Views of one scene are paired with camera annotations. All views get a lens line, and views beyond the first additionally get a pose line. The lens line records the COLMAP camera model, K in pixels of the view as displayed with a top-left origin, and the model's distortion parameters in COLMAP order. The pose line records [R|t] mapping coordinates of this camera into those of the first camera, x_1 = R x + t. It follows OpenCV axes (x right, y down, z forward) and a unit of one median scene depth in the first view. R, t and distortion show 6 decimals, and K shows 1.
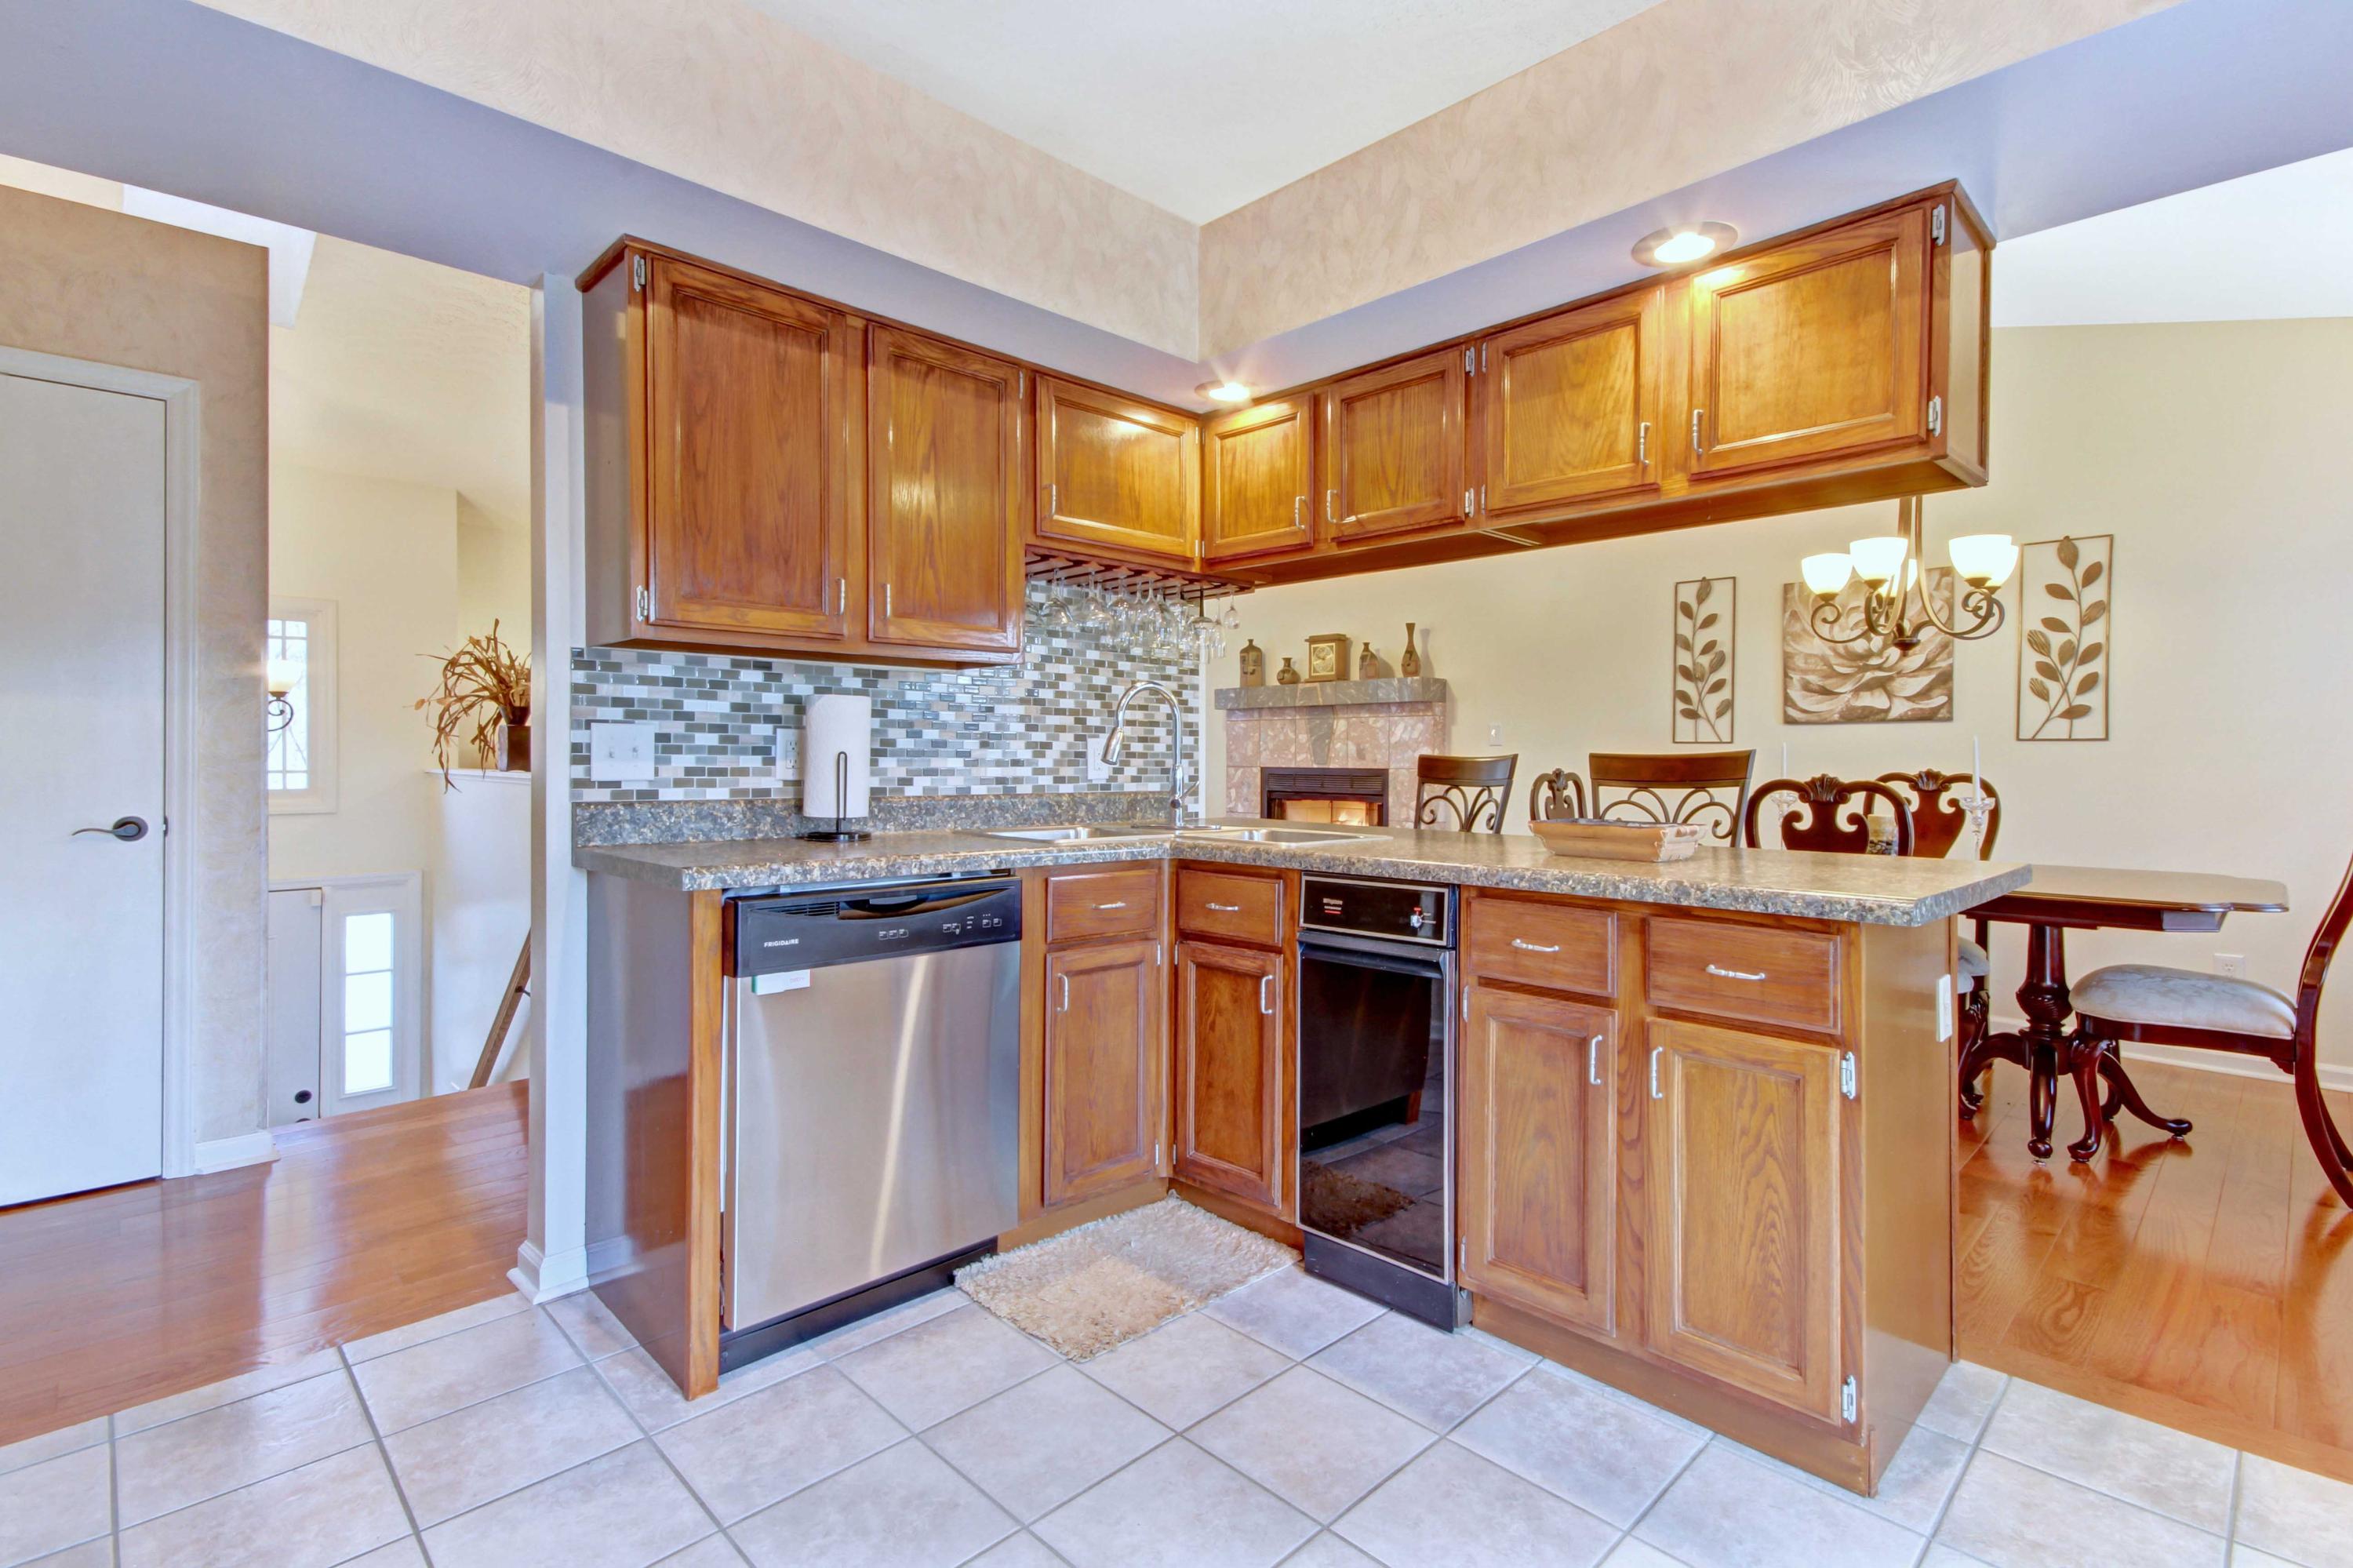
lens RADIAL K [[1108.2, 0, 1204.5], [0, 1108.2, 751.9], [0, 0, 1]] dist [0.014693, -0.000056]
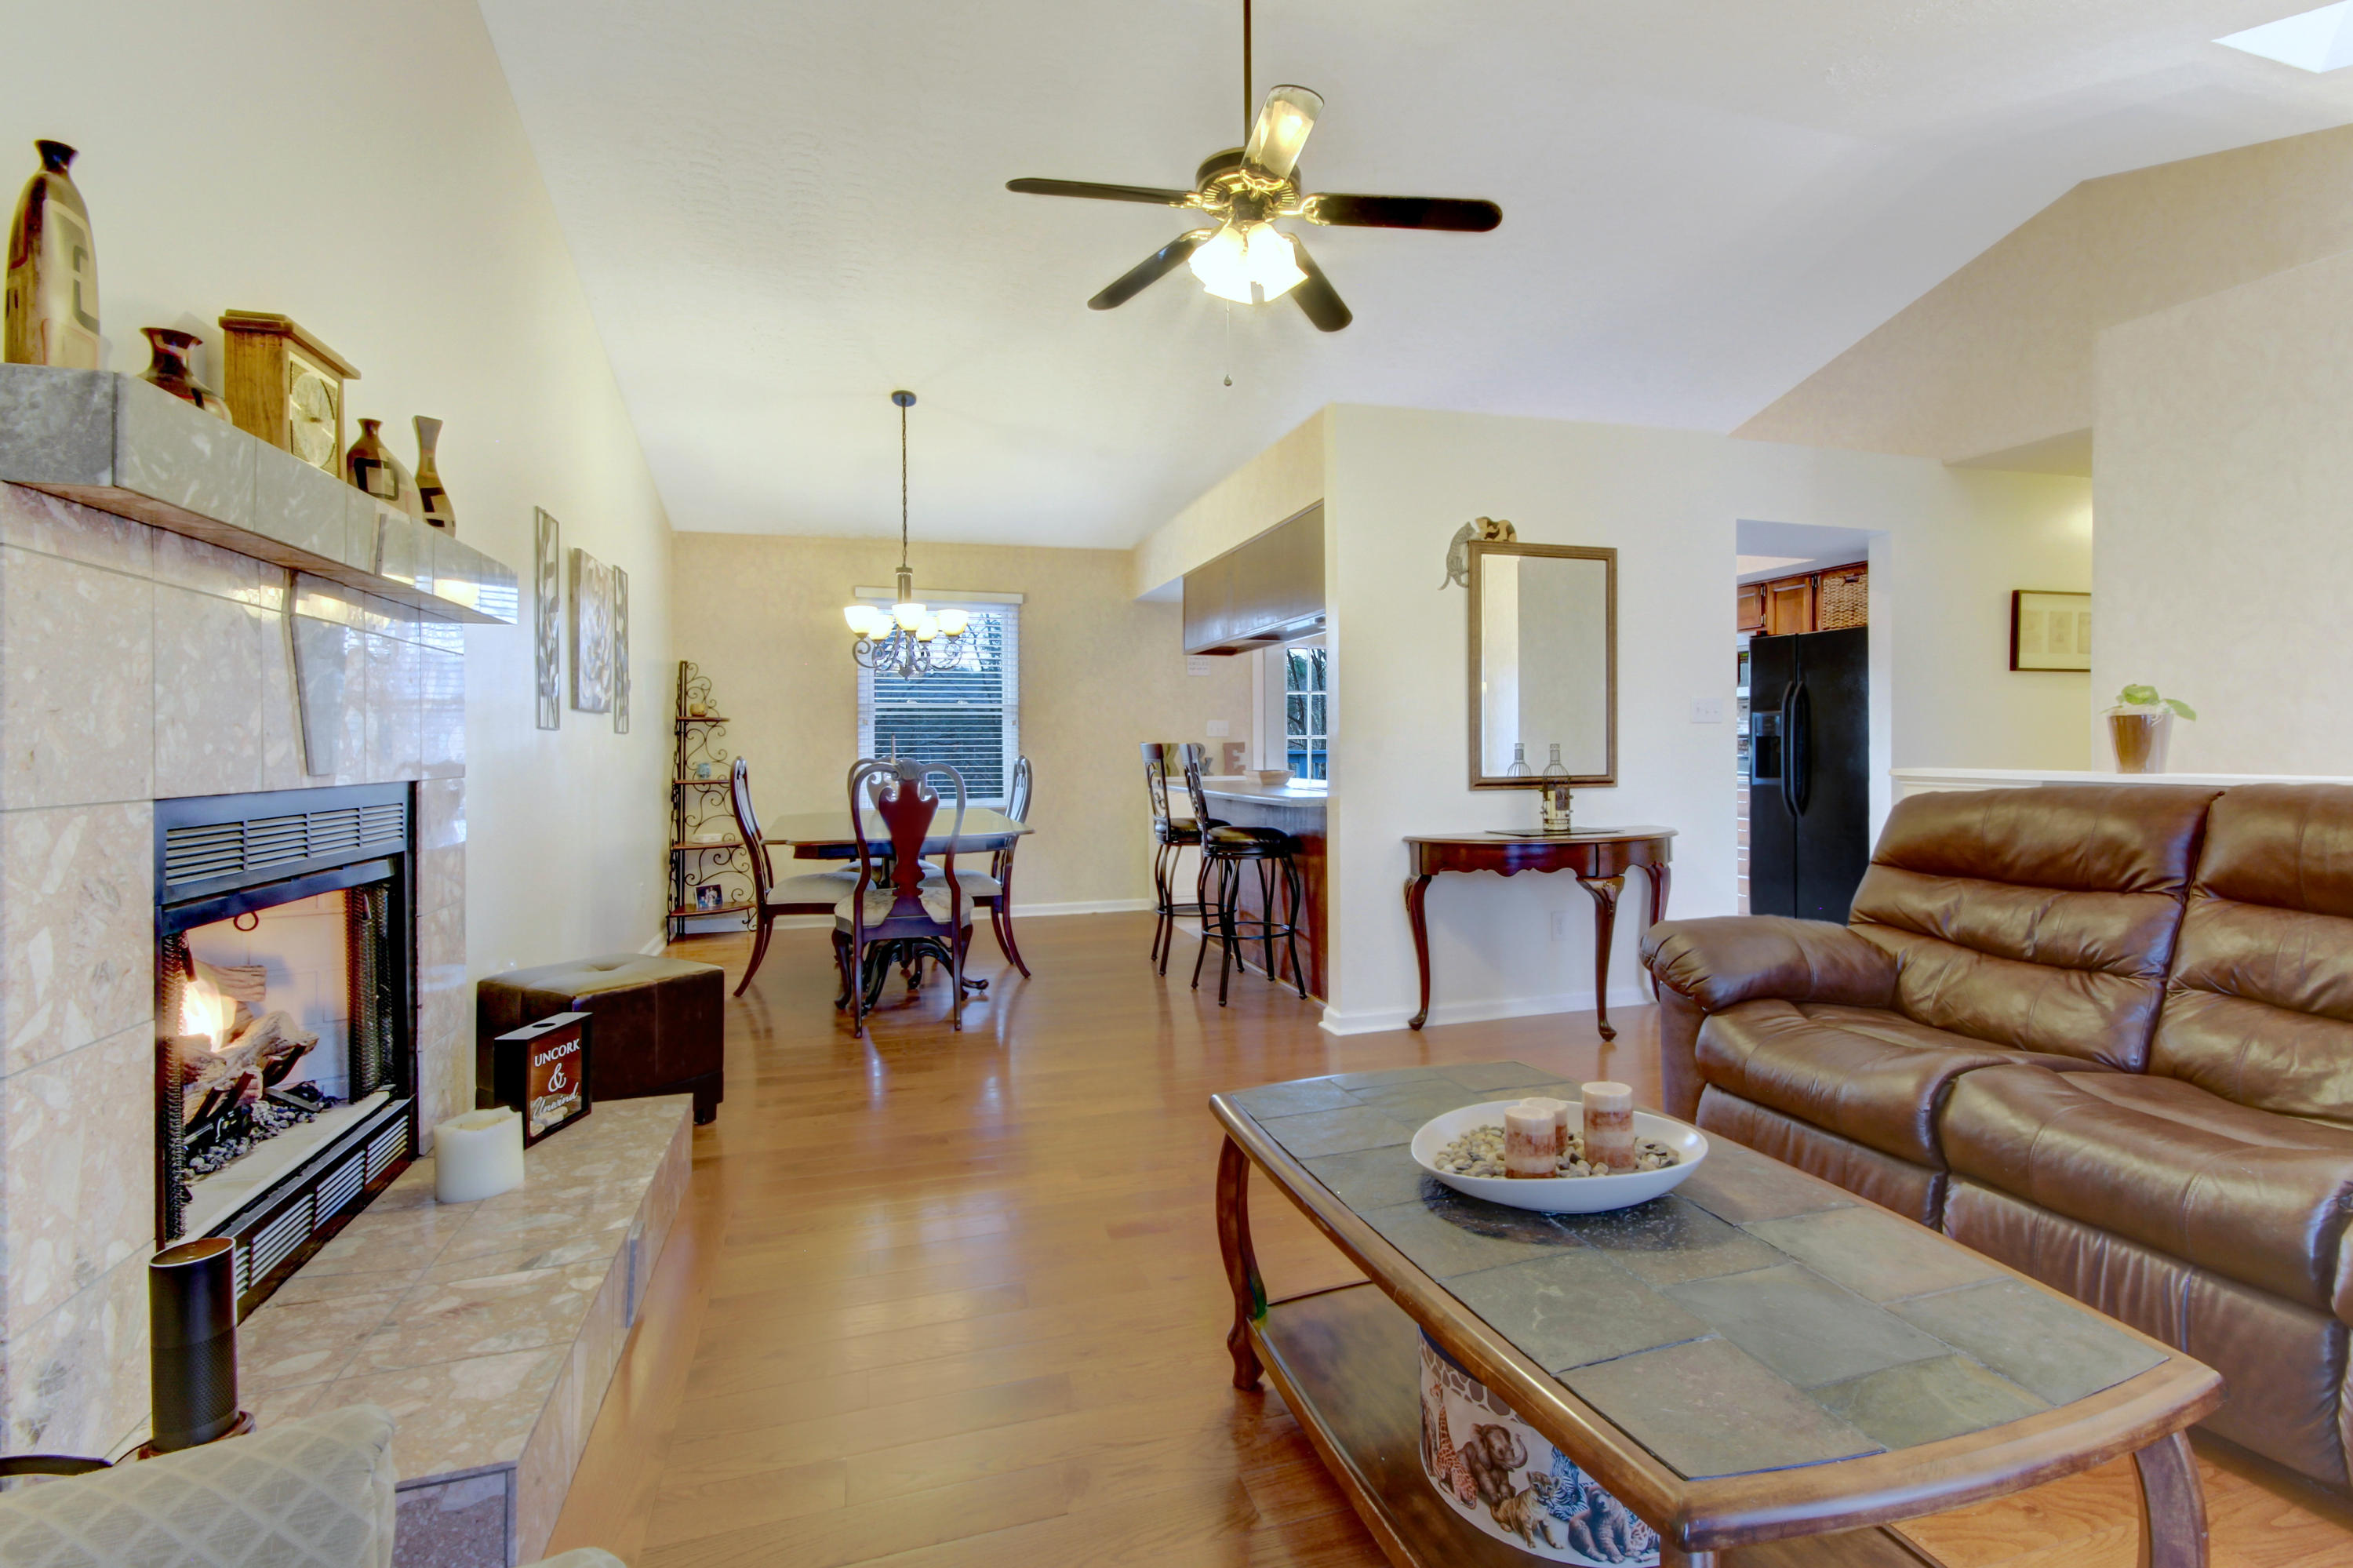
lens RADIAL K [[1132.3, 0, 1246.0], [0, 1132.3, 747.5], [0, 0, 1]] dist [0.014749, -0.006701]
pose [[-0.900351, 0.000523, 0.435164, -0.524766], [0.000442, 1.000000, -0.000287, 0.008038], [-0.435164, -0.000065, -0.900351, 2.465370]]
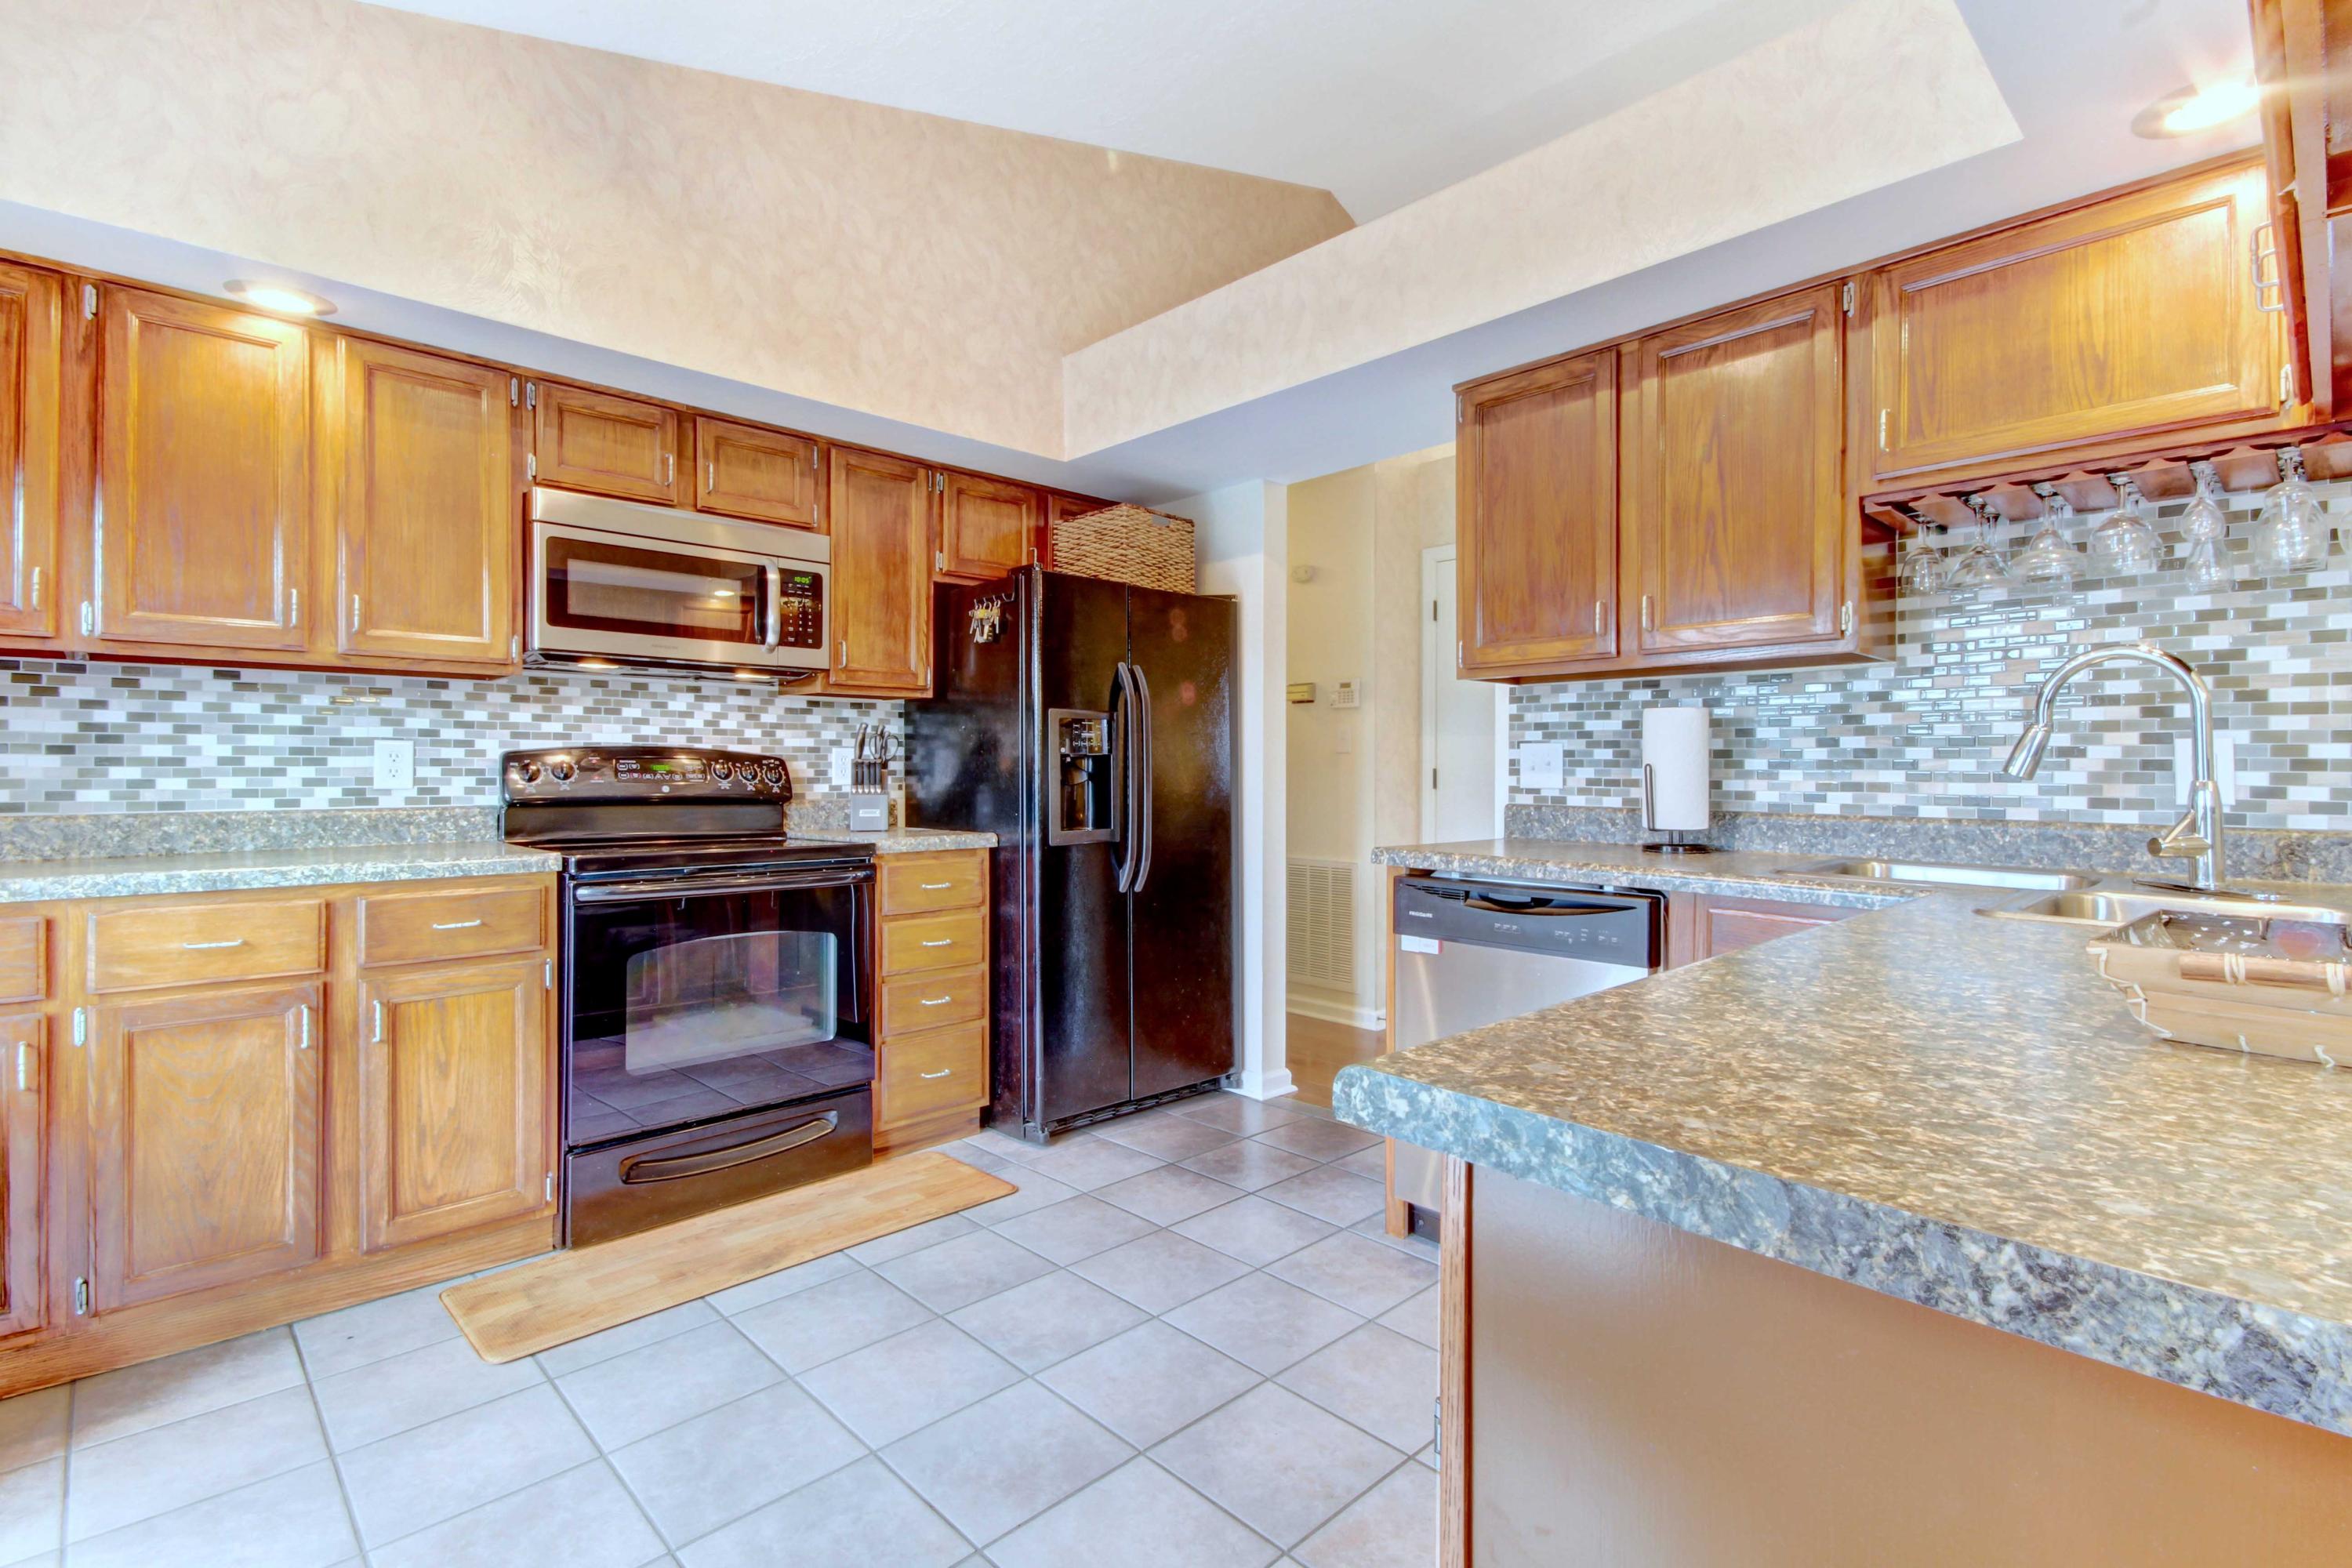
lens RADIAL K [[1086.4, 0, 1200.4], [0, 1086.4, 769.7], [0, 0, 1]] dist [0.033636, -0.016710]
pose [[-0.013326, -0.003976, -0.999903, 0.534616], [0.002595, 0.999989, -0.004011, 0.006356], [0.999908, -0.002648, -0.013315, 0.468654]]
